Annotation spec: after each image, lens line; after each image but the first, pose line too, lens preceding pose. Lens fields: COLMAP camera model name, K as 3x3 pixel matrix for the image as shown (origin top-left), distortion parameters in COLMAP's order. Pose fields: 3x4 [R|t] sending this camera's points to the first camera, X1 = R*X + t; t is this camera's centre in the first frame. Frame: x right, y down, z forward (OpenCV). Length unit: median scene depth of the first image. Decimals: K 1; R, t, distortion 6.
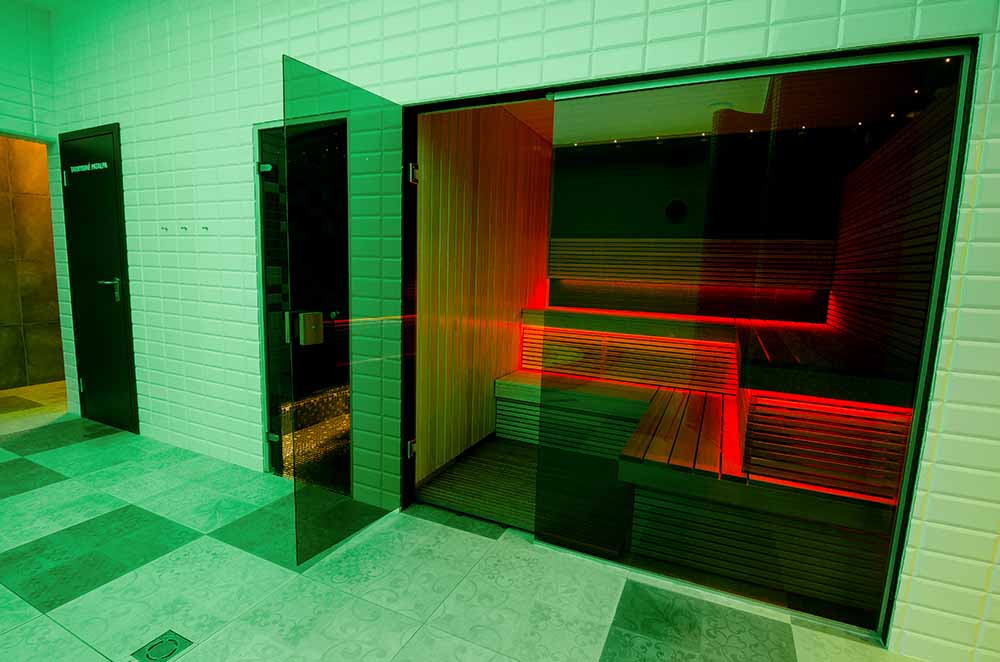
lens RADIAL K [[471.8, 0, 500.0], [0, 471.8, 331.0], [0, 0, 1]] dist [-0.003070, -0.010370]
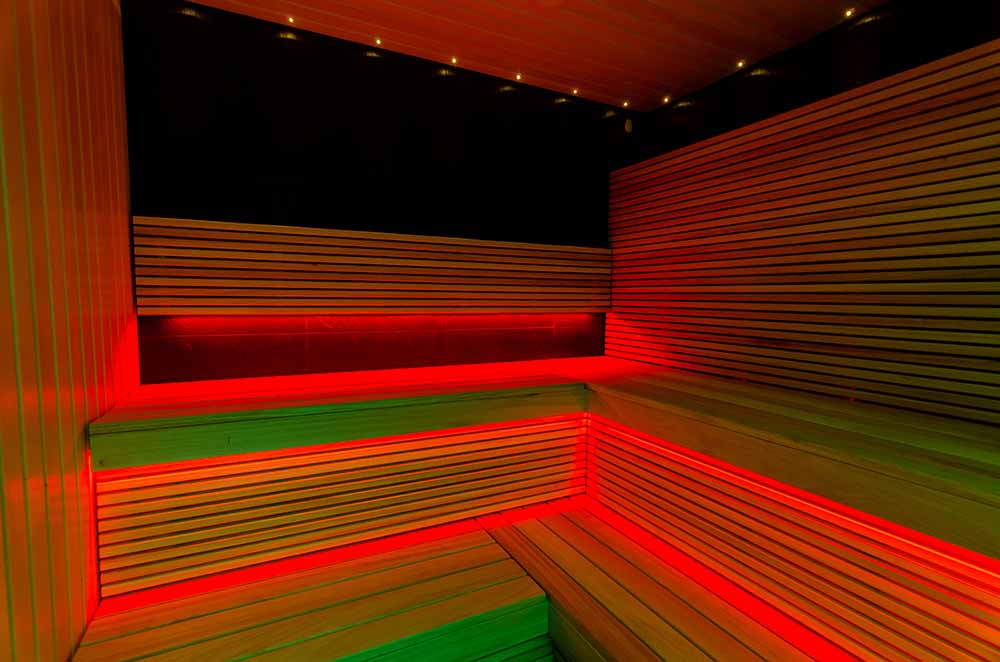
lens RADIAL K [[471.8, 0, 500.0], [0, 471.8, 331.0], [0, 0, 1]] dist [-0.003070, -0.010370]
pose [[0.604543, -0.083240, 0.792212, -0.029920], [0.116119, 0.993111, 0.015738, -0.088918], [-0.788064, 0.082477, 0.610043, 0.656490]]
